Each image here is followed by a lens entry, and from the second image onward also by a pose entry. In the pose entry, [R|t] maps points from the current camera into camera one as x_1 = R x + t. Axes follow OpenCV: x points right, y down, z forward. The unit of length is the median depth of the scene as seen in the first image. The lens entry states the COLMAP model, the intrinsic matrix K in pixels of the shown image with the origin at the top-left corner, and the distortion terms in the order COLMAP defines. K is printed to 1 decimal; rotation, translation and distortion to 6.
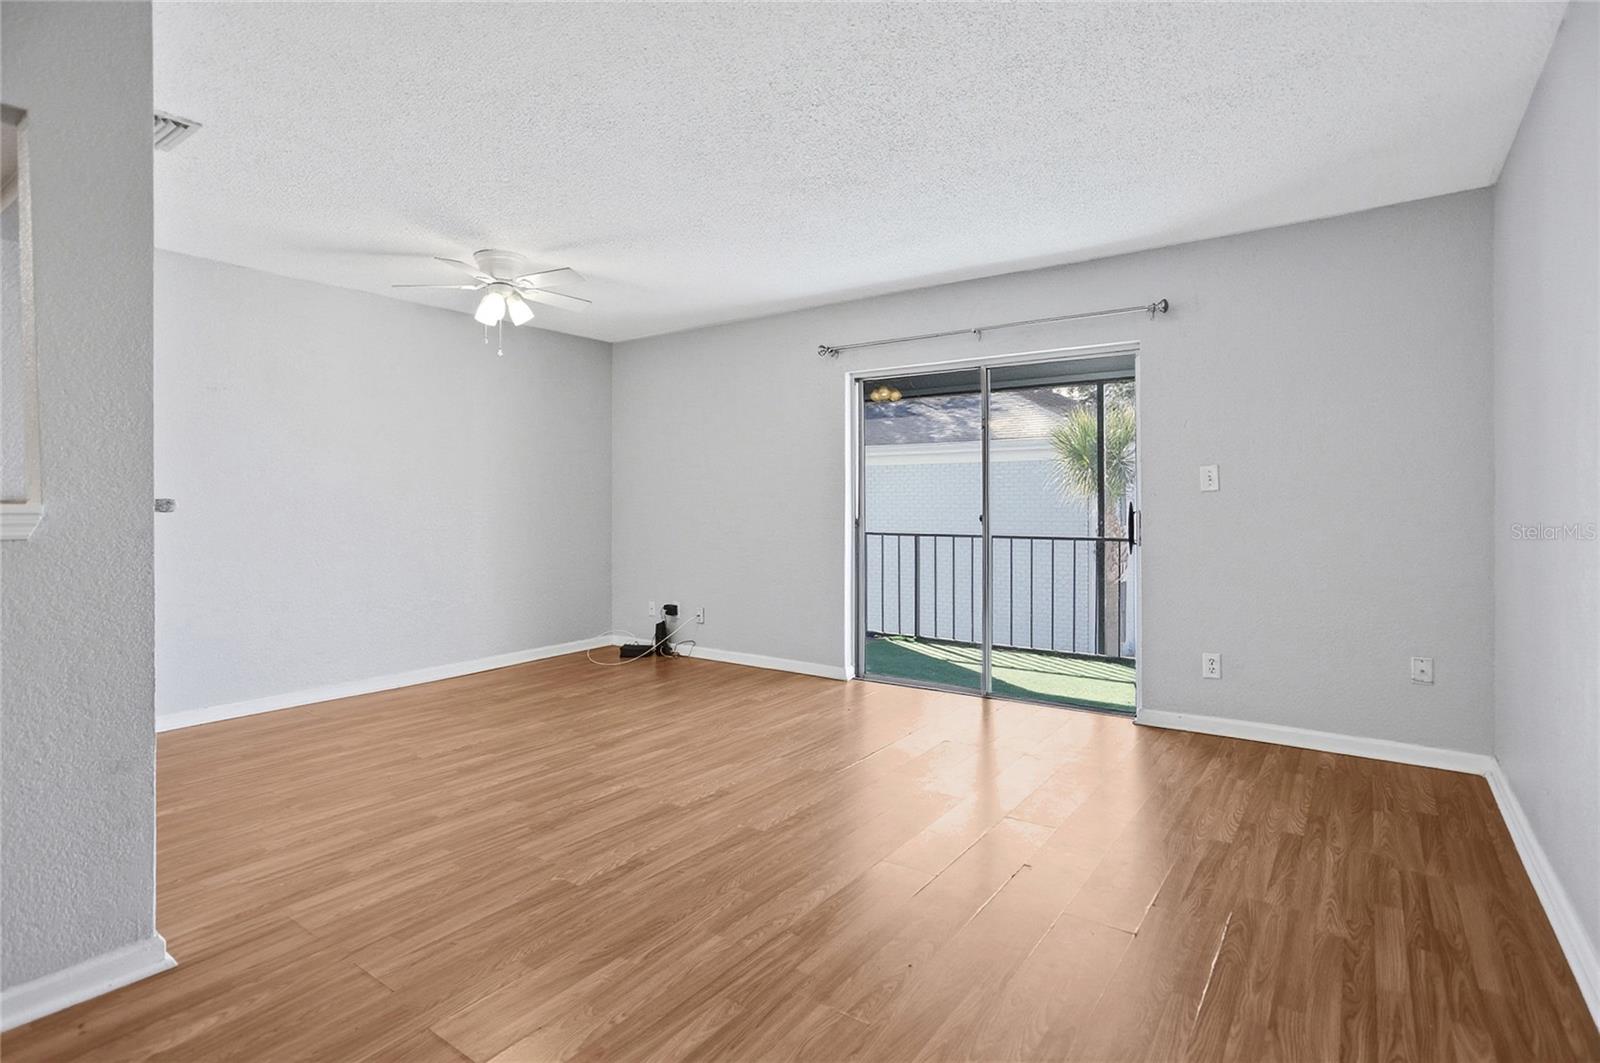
lens RADIAL K [[778.5, 0, 811.8], [0, 778.5, 527.4], [0, 0, 1]] dist [-0.000708, 0.001095]
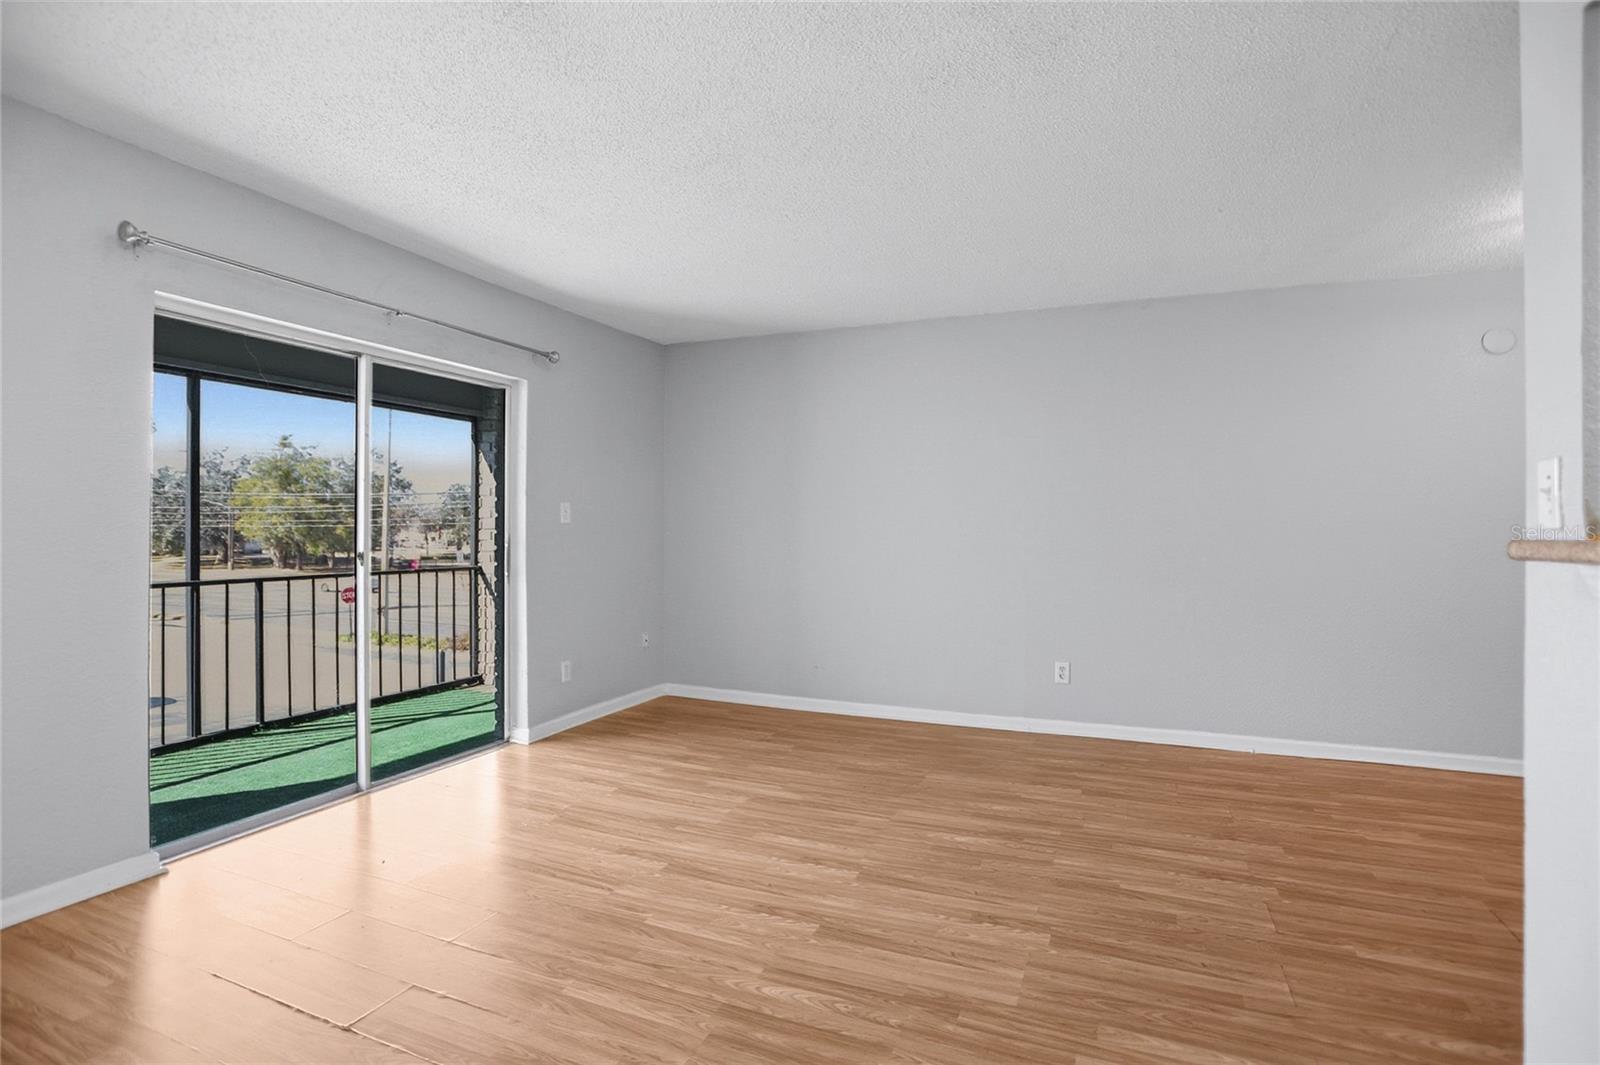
lens RADIAL K [[778.5, 0, 793.2], [0, 778.5, 530.4], [0, 0, 1]] dist [-0.000708, 0.001095]
pose [[-0.209627, 0.002971, 0.977777, -0.919537], [0.020807, 0.999783, 0.001423, -0.037106], [-0.977560, 0.020642, -0.209643, 1.175697]]
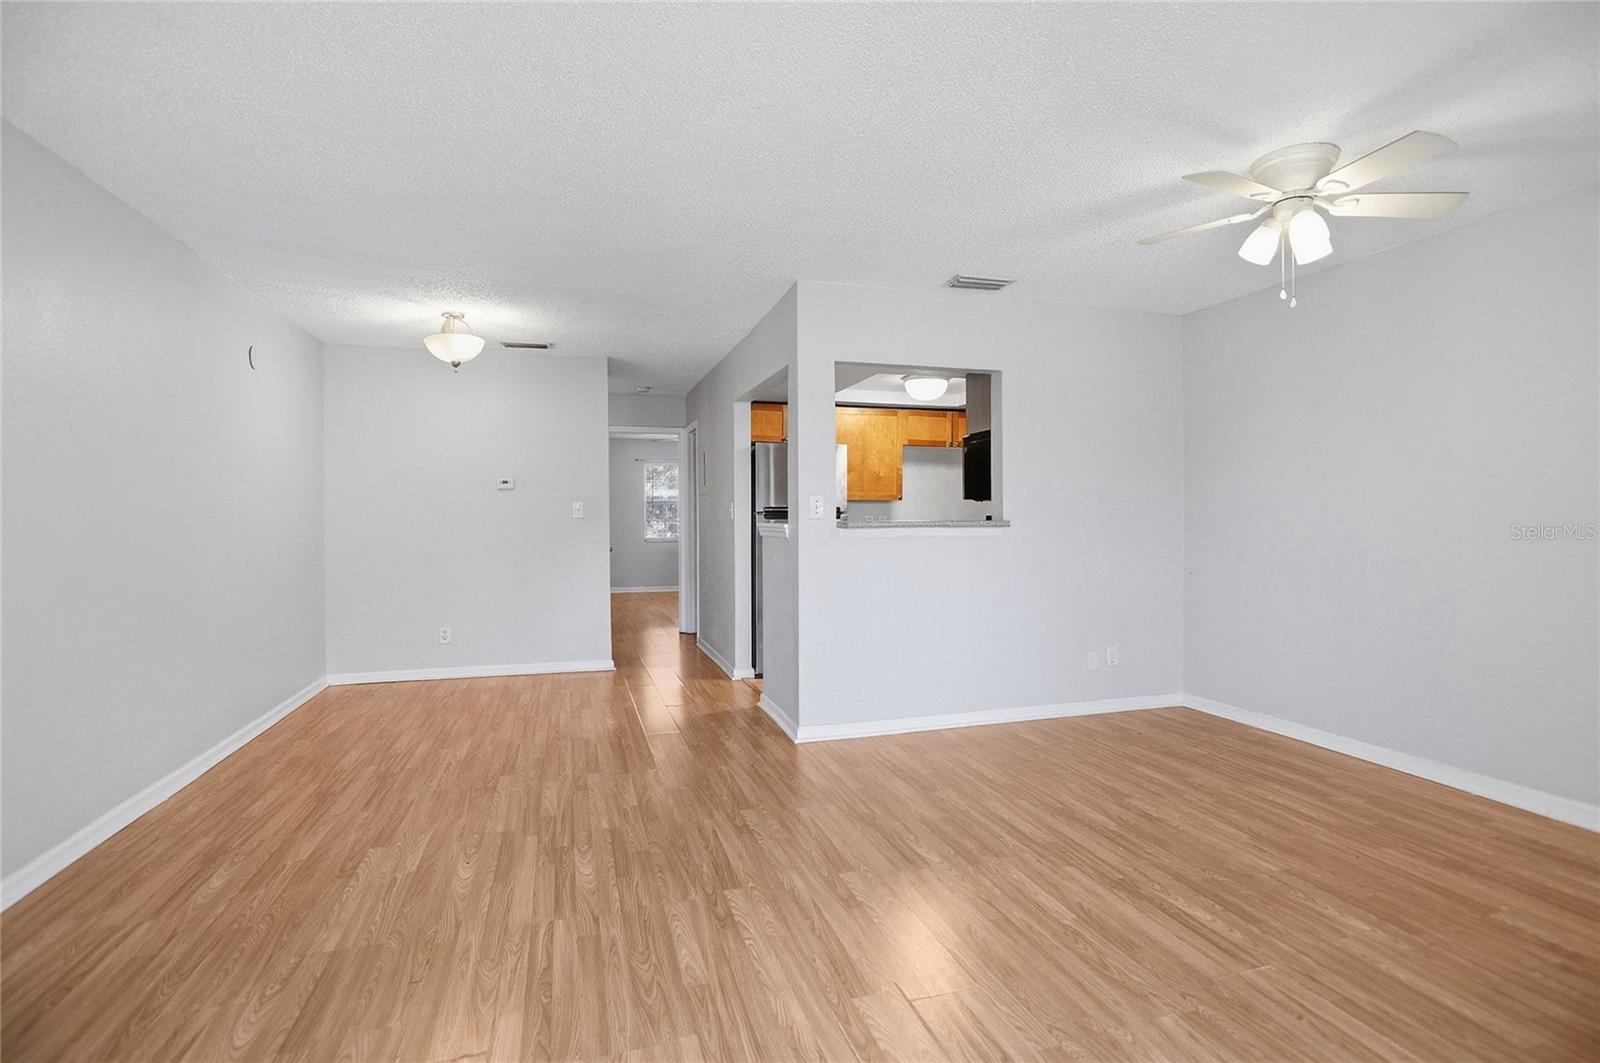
lens RADIAL K [[778.5, 0, 783.1], [0, 778.5, 521.4], [0, 0, 1]] dist [-0.000708, 0.001095]
pose [[-0.633650, 0.007025, -0.773588, 0.547664], [-0.008475, 0.999836, 0.016022, -0.052565], [0.773573, 0.016709, -0.633487, 1.495159]]
